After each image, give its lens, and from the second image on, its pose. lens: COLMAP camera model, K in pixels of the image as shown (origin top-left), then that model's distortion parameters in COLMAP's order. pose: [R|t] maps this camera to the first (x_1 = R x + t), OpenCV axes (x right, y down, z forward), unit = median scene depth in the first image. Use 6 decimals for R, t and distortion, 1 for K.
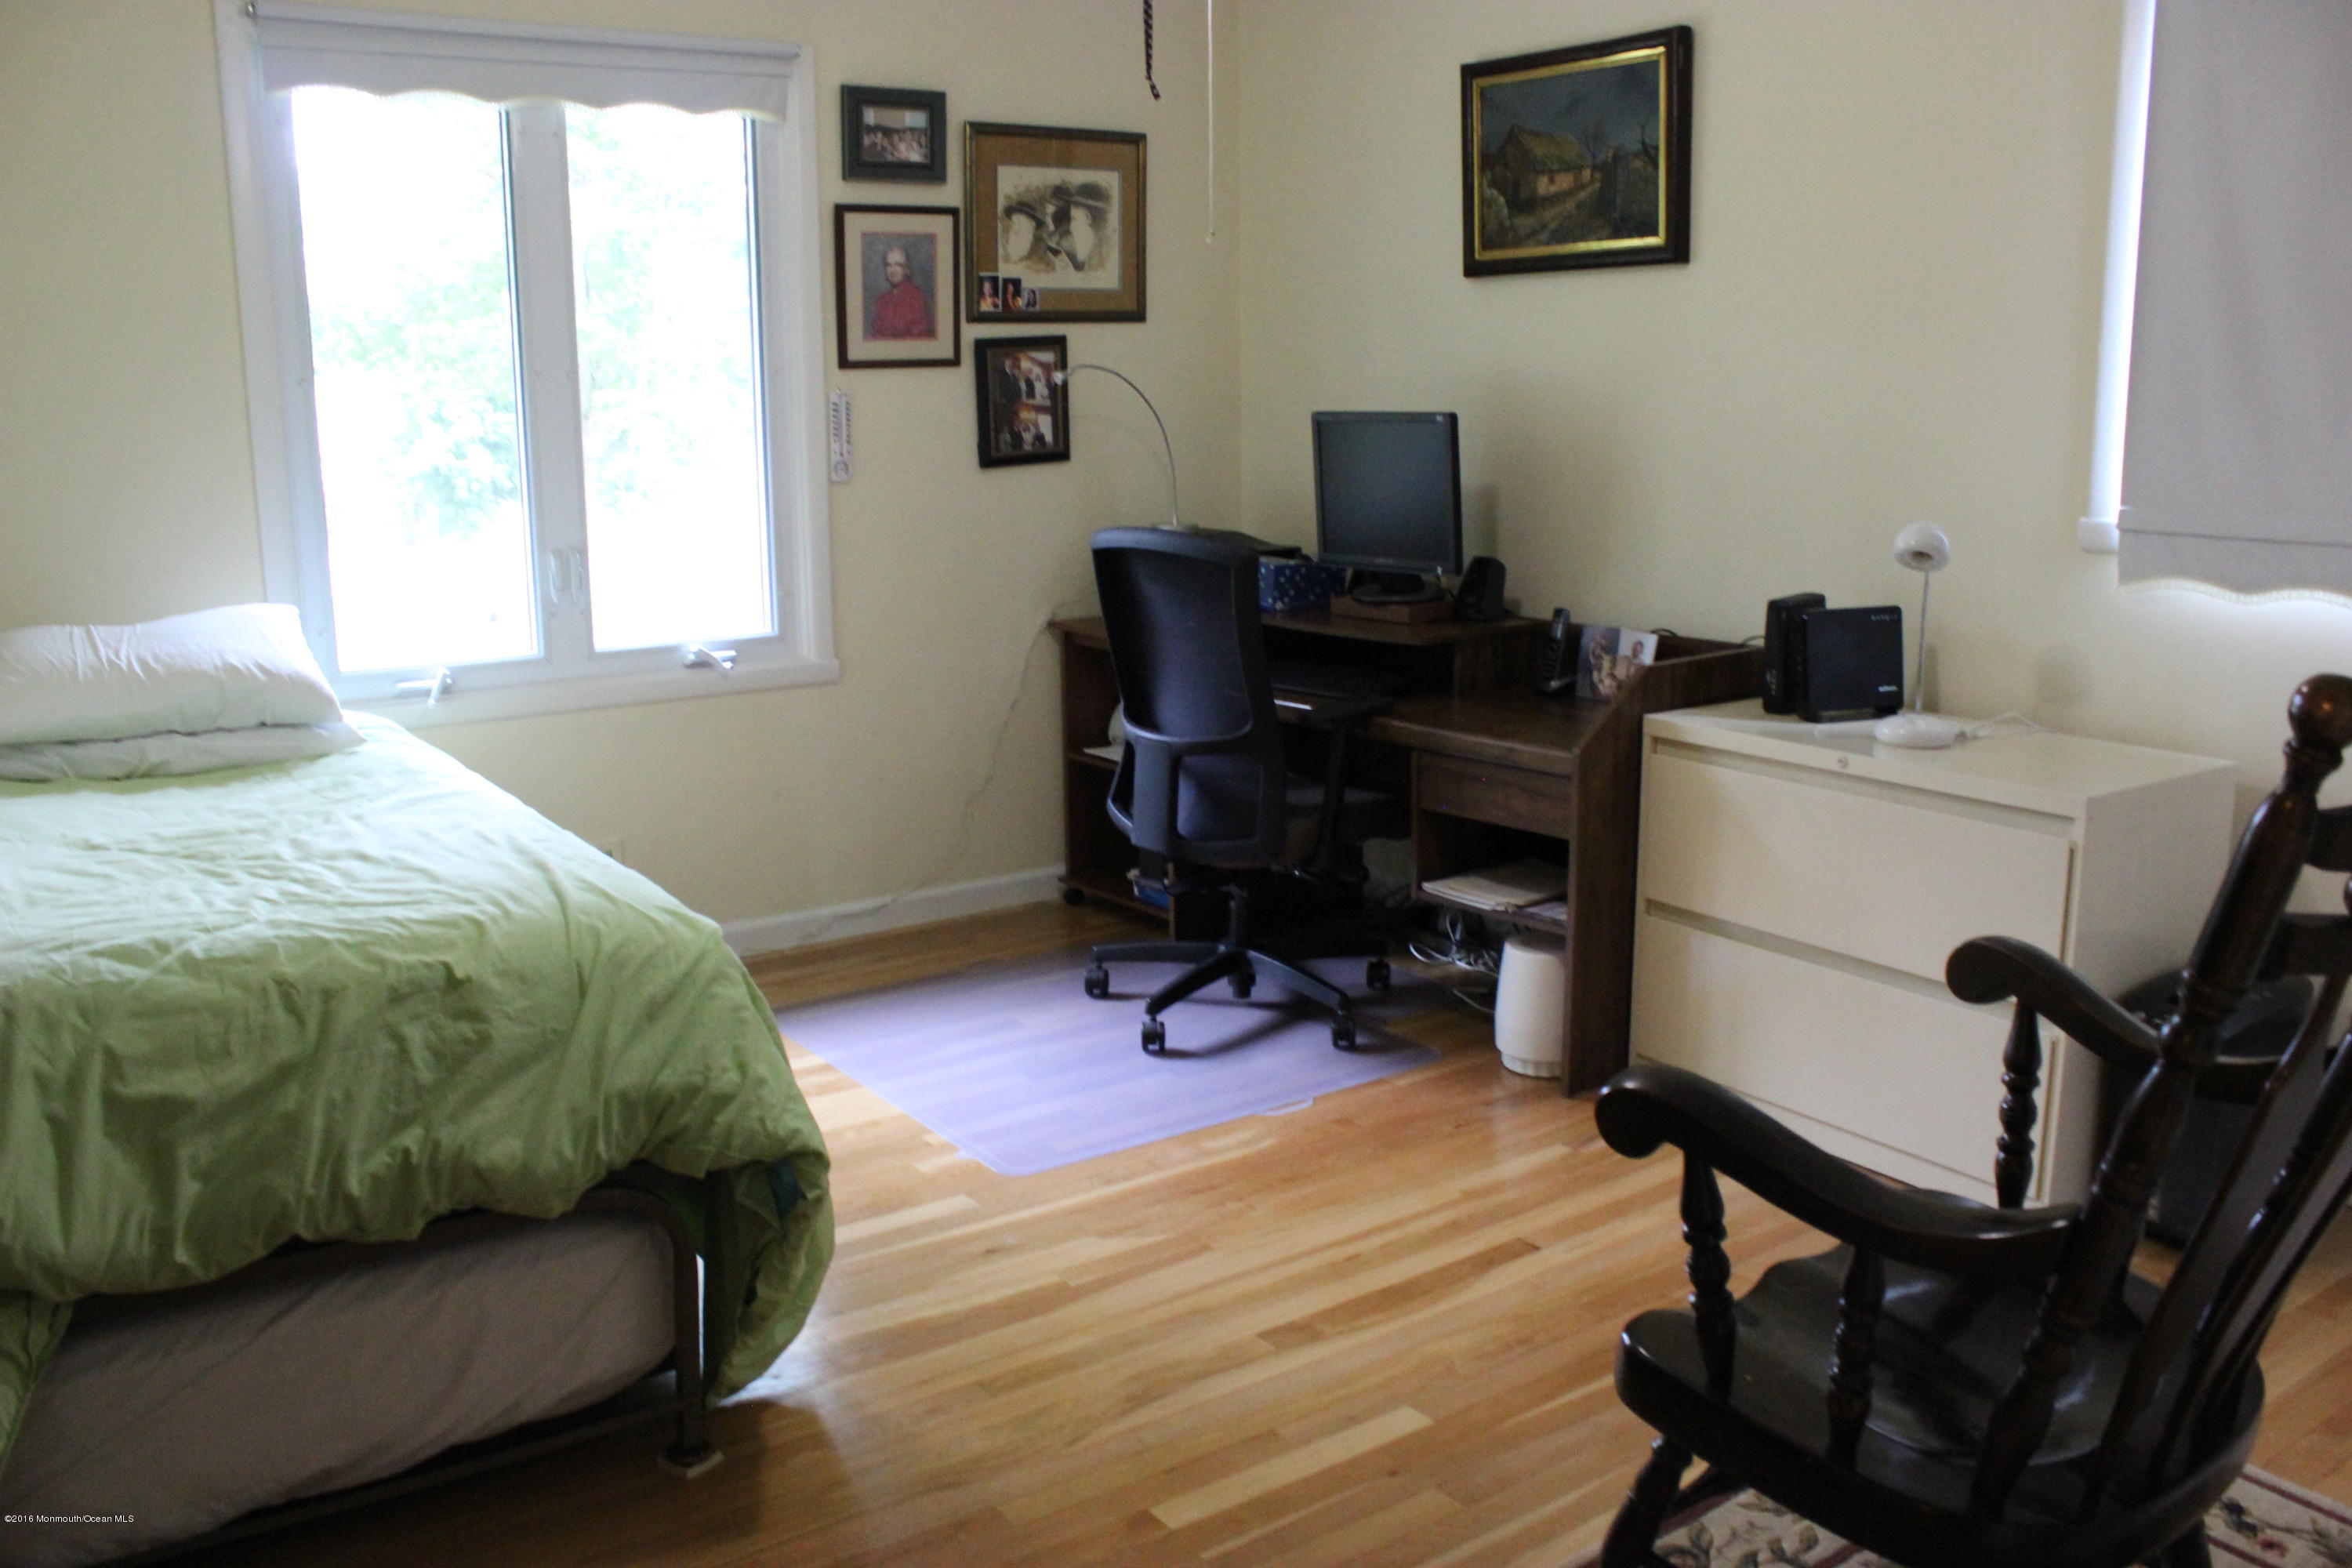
lens RADIAL K [[1944.1, 0, 1176.0], [0, 1944.1, 784.0], [0, 0, 1]] dist [-0.165865, 0.150501]
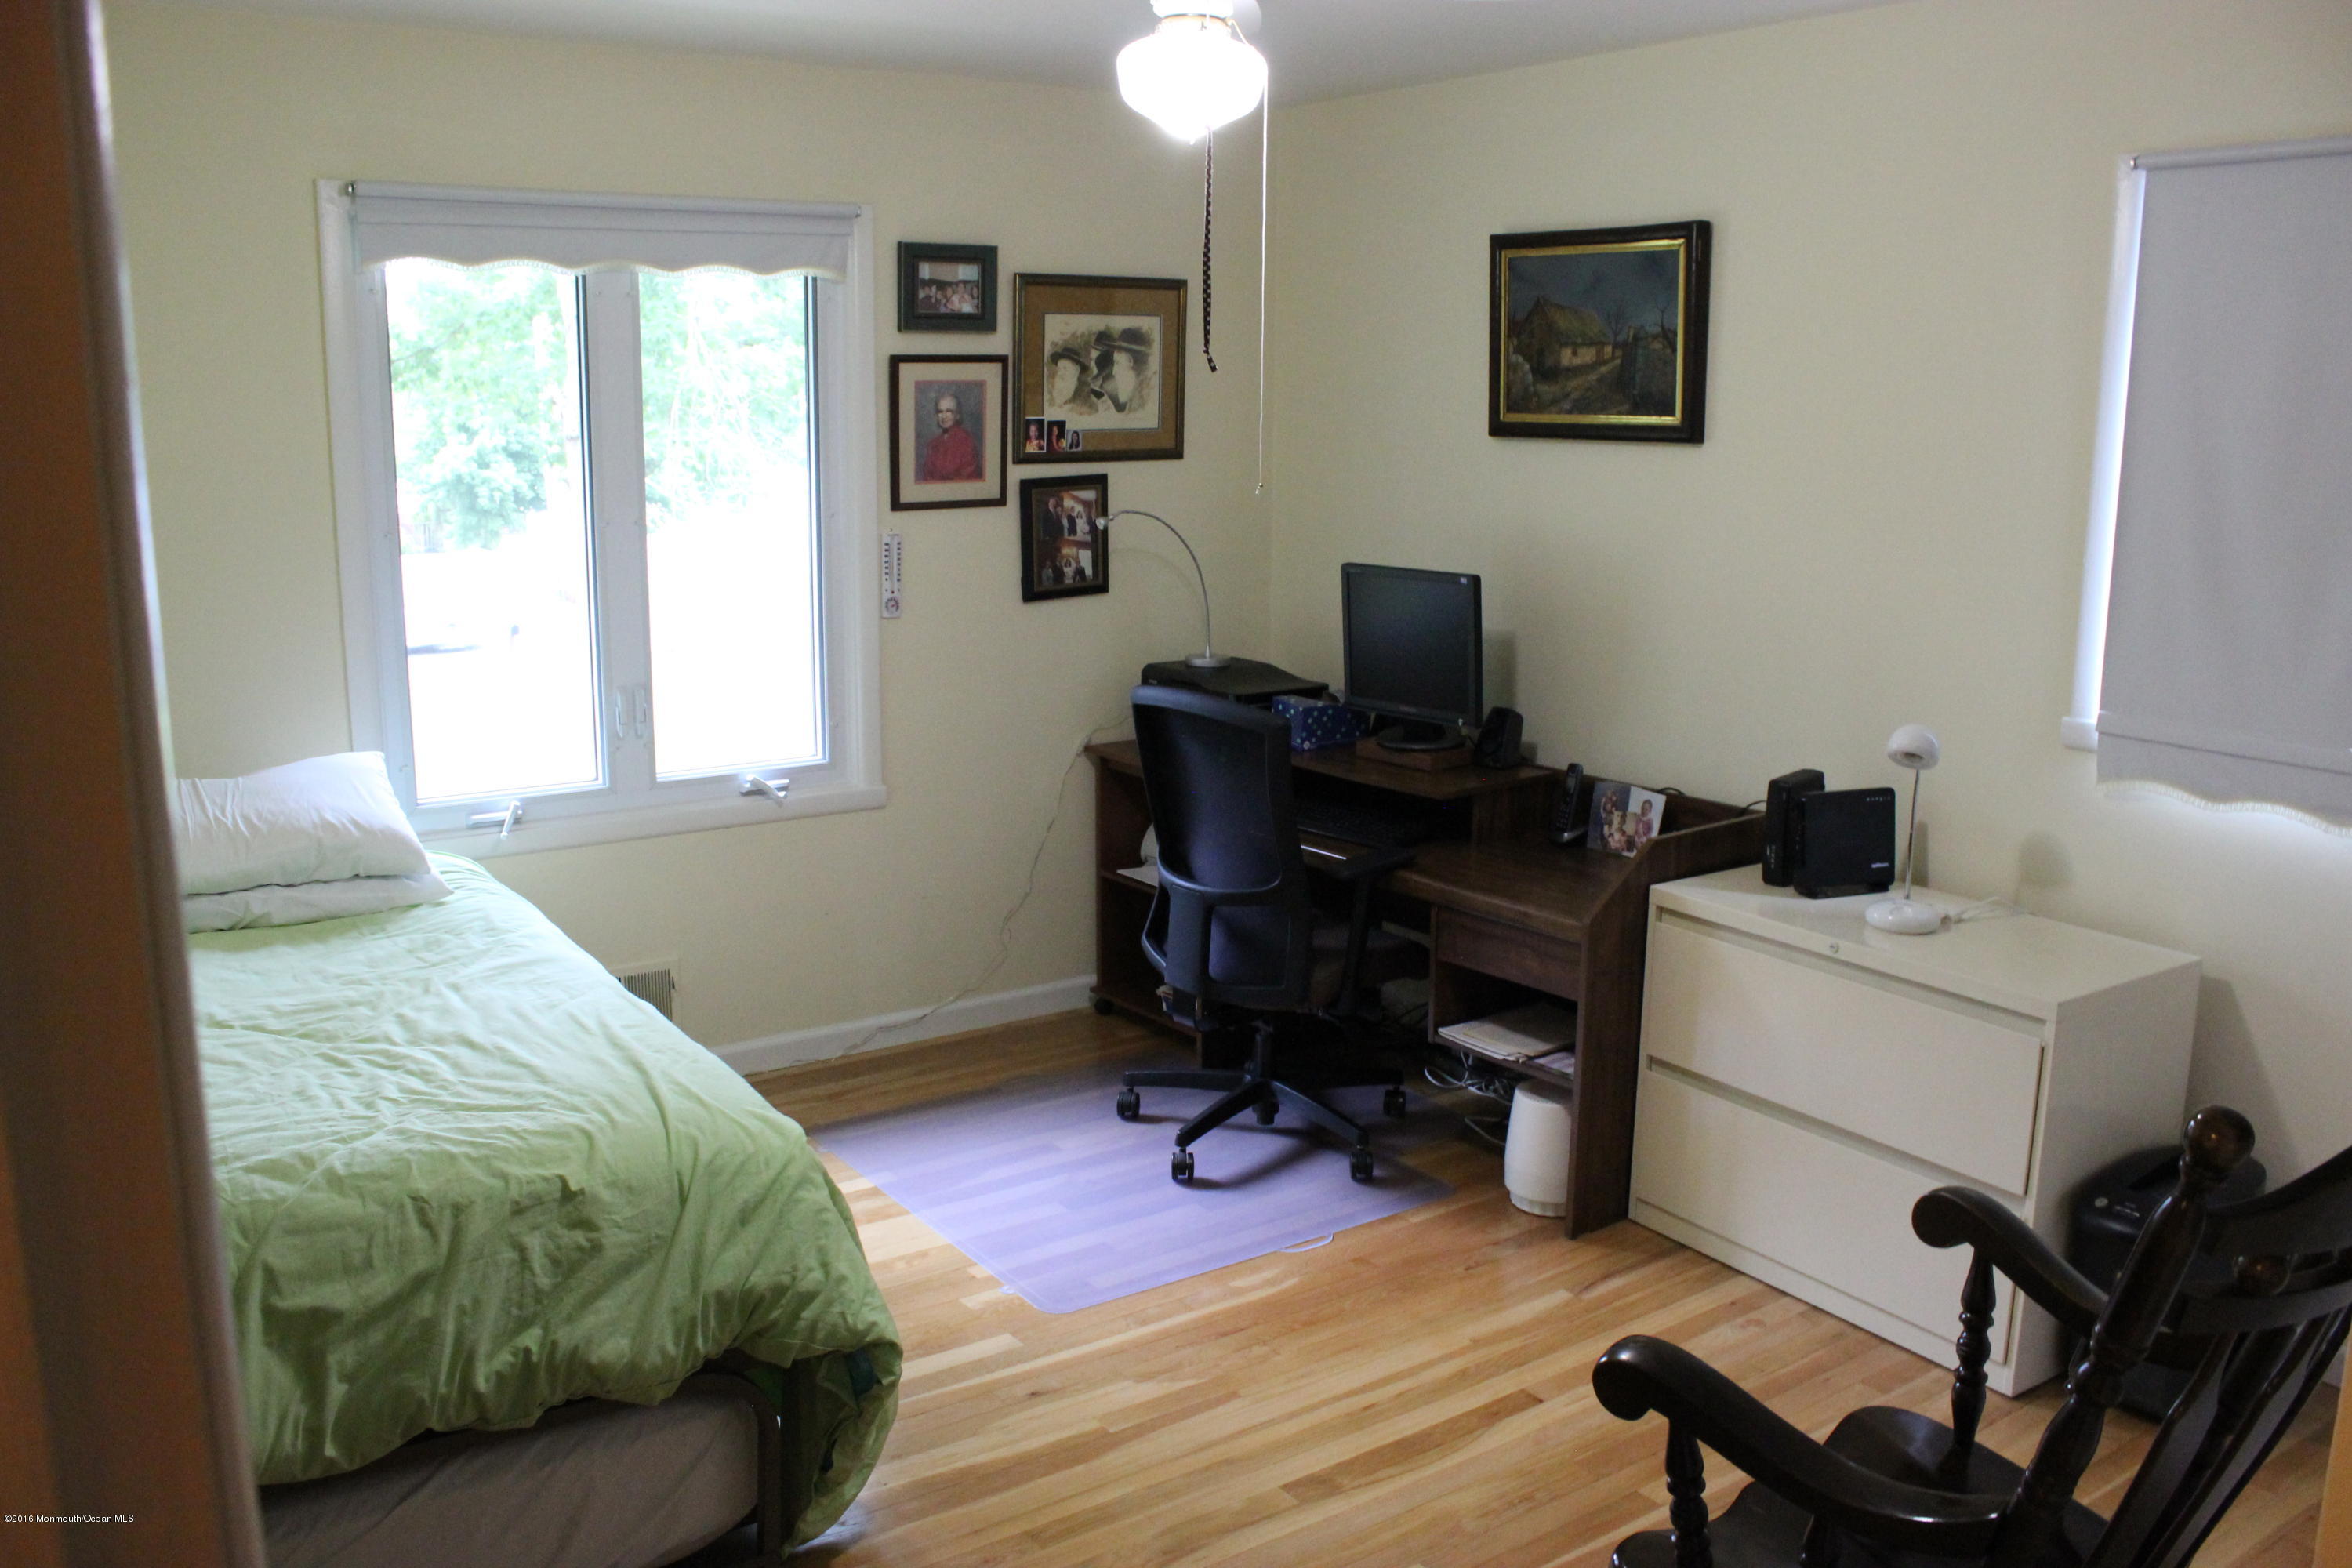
lens RADIAL K [[1951.0, 0, 1180.3], [0, 1951.0, 767.5], [0, 0, 1]] dist [-0.167782, 0.153669]
pose [[0.999832, 0.018109, -0.002706, -0.015677], [-0.018129, 0.999806, -0.007744, -0.089548], [0.002566, 0.007792, 0.999966, -0.071231]]
